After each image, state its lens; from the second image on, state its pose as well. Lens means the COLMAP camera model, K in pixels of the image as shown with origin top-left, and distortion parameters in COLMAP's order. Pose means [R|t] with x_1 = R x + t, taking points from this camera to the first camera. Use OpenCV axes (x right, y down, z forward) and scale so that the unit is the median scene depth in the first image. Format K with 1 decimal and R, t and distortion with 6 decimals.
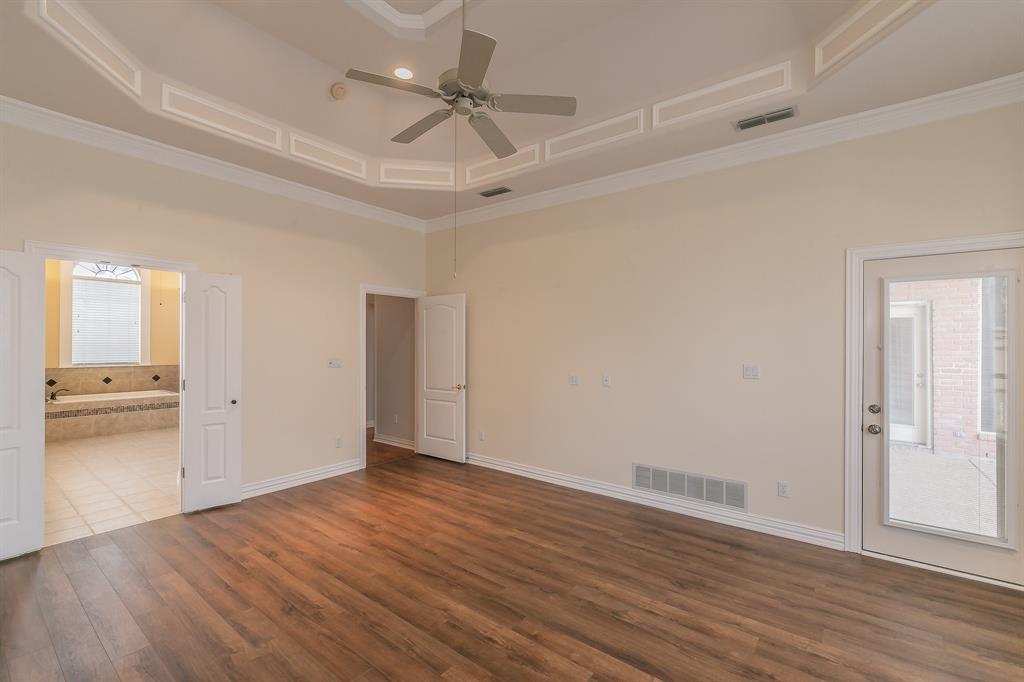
lens RADIAL K [[442.2, 0, 514.2], [0, 442.2, 342.9], [0, 0, 1]] dist [-0.000161, 0.000185]
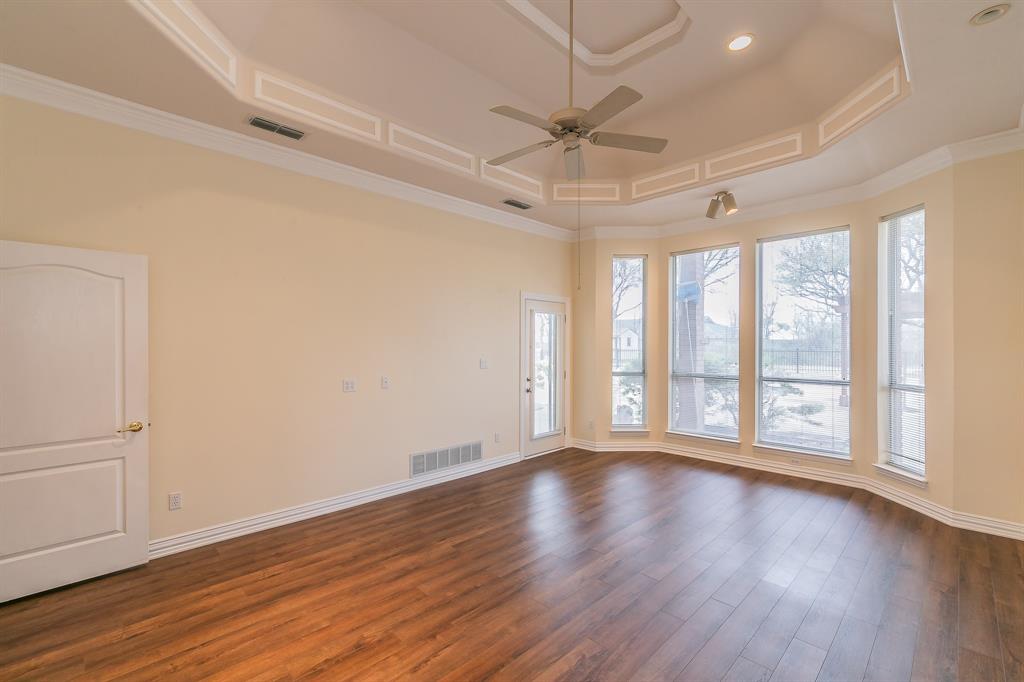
lens RADIAL K [[442.2, 0, 514.2], [0, 442.2, 342.9], [0, 0, 1]] dist [-0.000161, 0.000185]
pose [[0.130164, -0.002410, 0.991490, -0.800375], [-0.000085, 0.999997, 0.002442, -0.006370], [-0.991492, -0.000402, 0.130164, 0.629275]]
